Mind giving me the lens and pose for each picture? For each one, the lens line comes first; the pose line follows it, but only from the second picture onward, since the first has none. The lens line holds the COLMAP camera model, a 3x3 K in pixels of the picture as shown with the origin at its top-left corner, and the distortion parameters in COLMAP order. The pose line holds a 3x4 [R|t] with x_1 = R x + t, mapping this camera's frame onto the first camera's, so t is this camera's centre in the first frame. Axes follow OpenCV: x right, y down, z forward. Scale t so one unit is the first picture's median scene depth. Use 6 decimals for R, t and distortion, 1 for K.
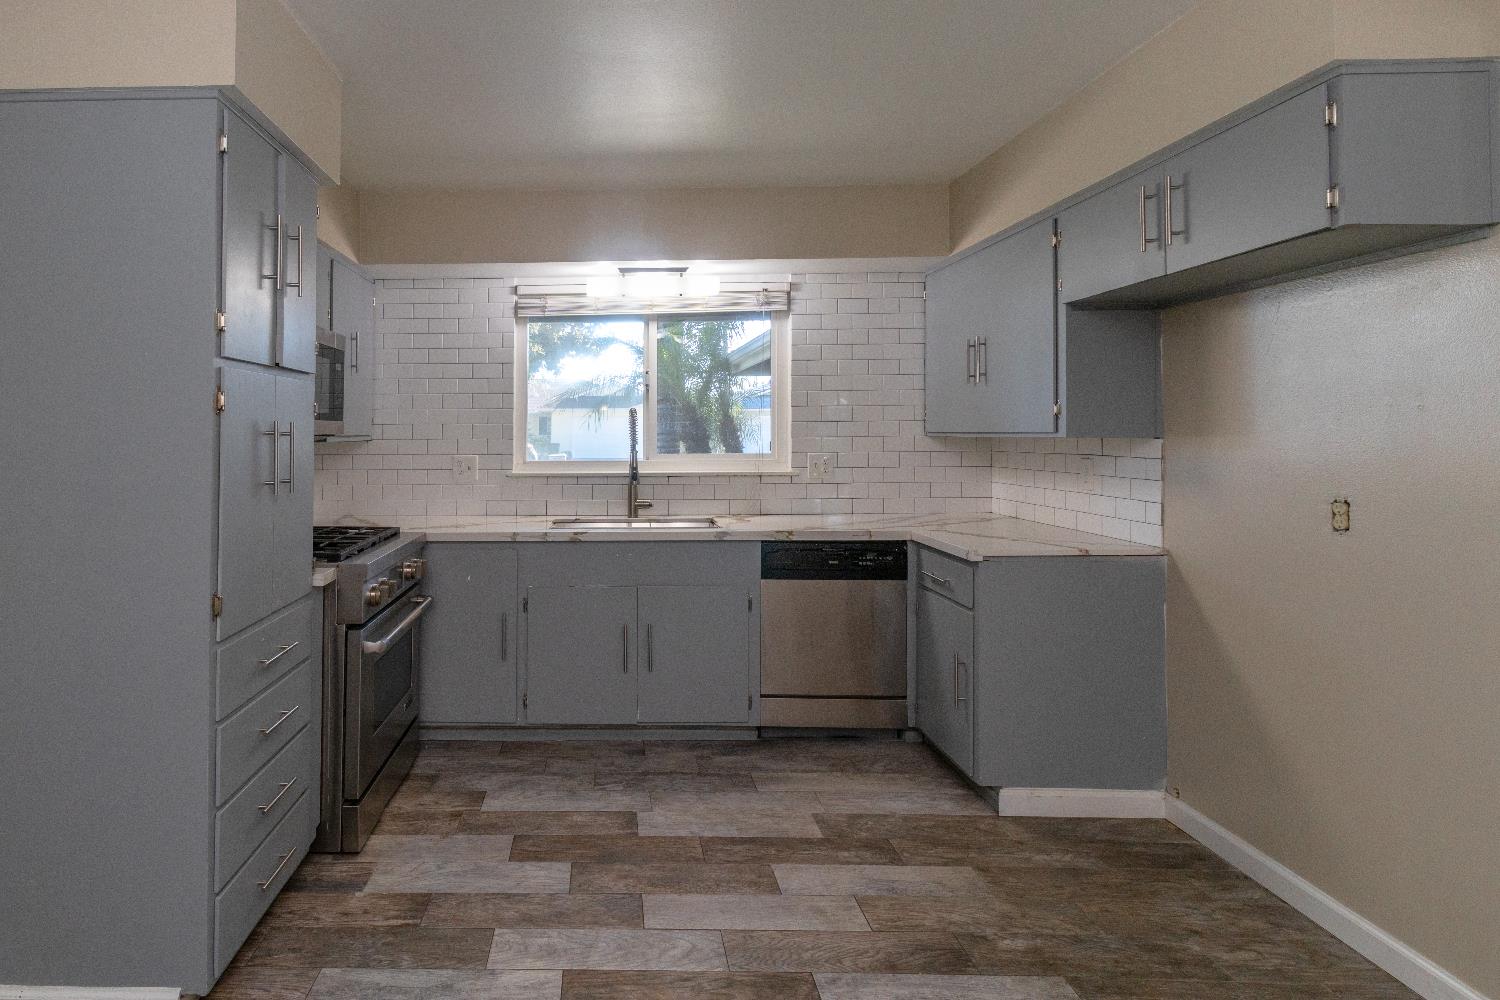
lens RADIAL K [[767.6, 0, 749.9], [0, 767.6, 419.5], [0, 0, 1]] dist [-0.000936, -0.000547]
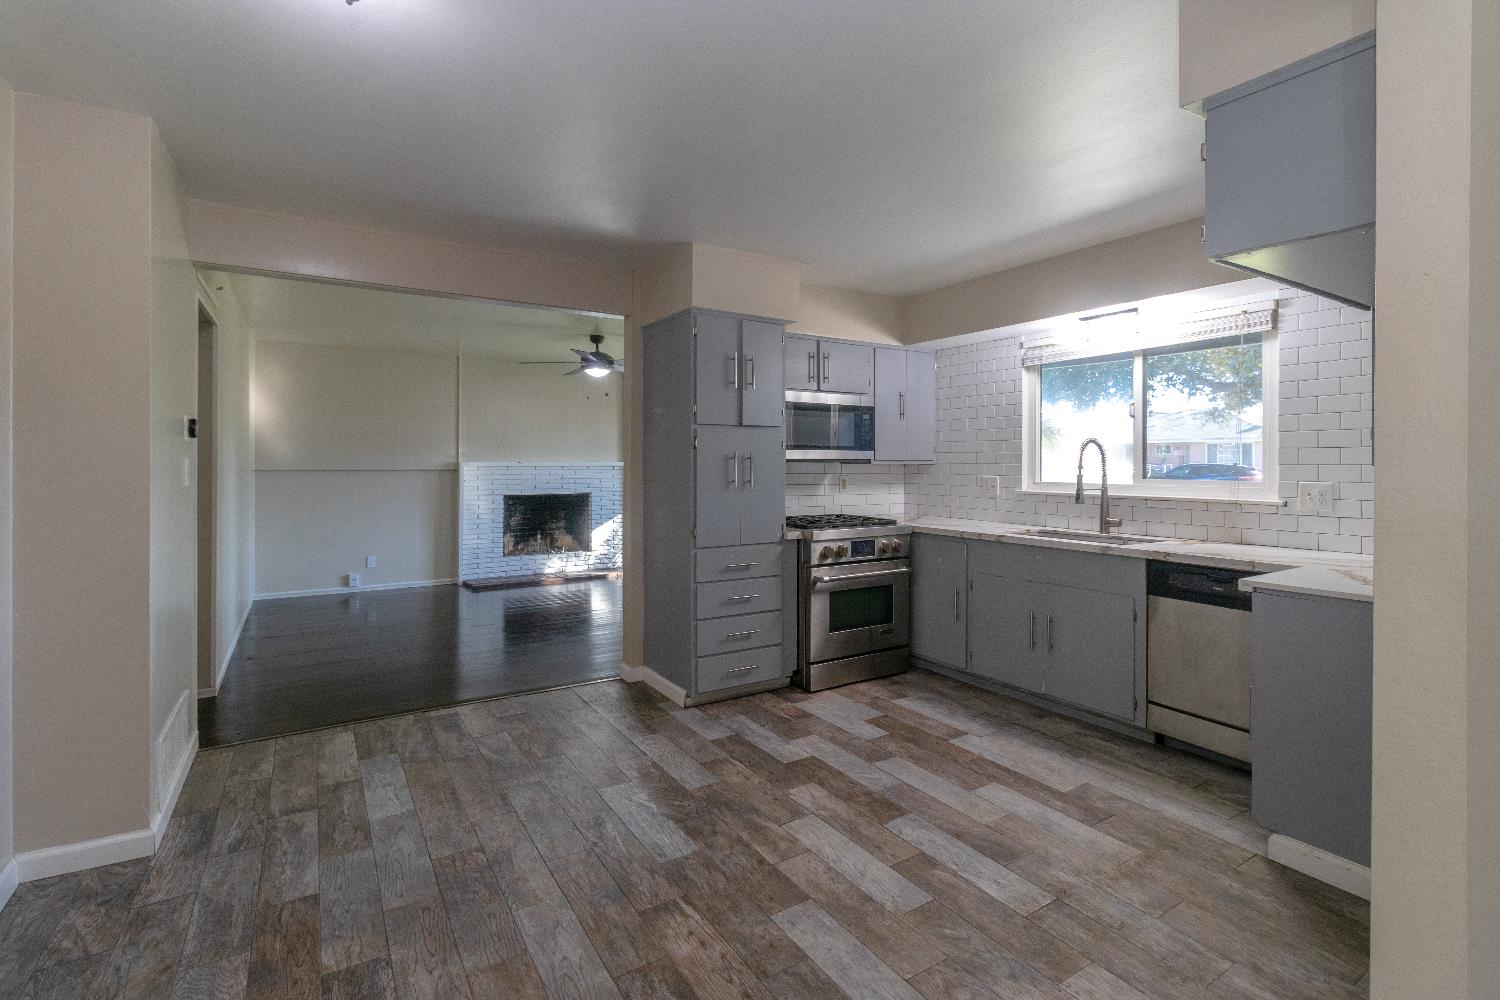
lens RADIAL K [[695.0, 0, 744.6], [0, 695.0, 461.6], [0, 0, 1]] dist [0.000610, 0.000037]
pose [[0.555378, 0.006922, -0.831569, 0.606327], [0.011094, 0.999815, 0.015732, -0.001837], [0.831524, -0.017963, 0.555199, -0.018985]]
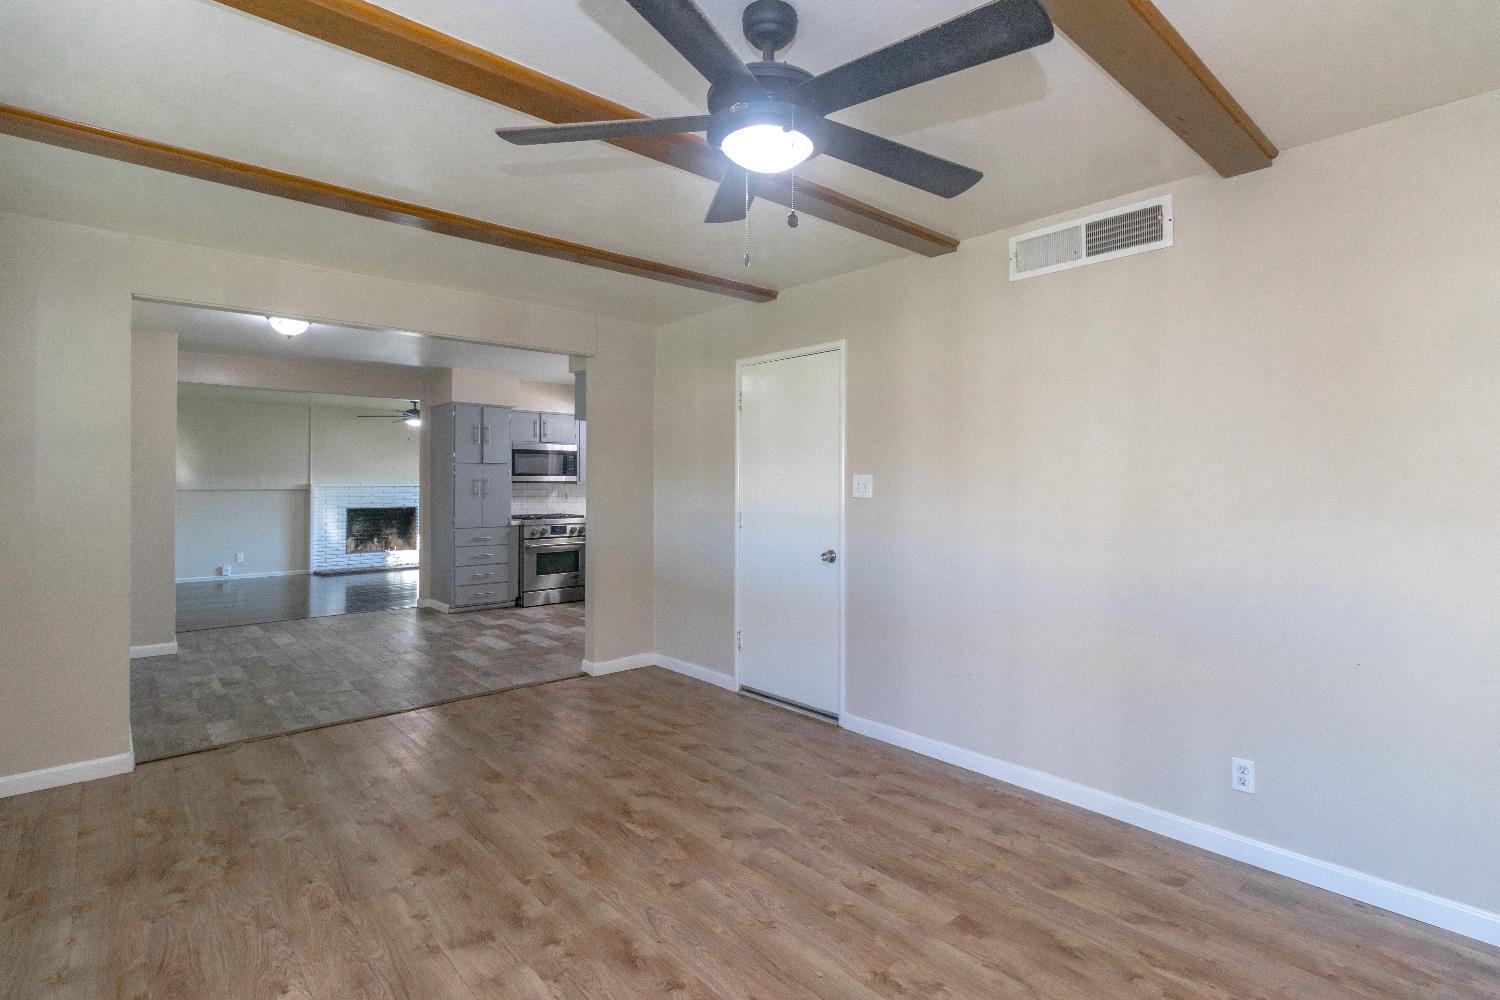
lens RADIAL K [[706.7, 0, 749.4], [0, 706.7, 479.2], [0, 0, 1]] dist [0.000579, -0.000052]
pose [[0.695288, 0.001953, -0.718728, 1.898028], [0.010591, 0.999860, 0.012963, -0.015689], [0.718653, -0.016625, 0.695170, -0.336591]]
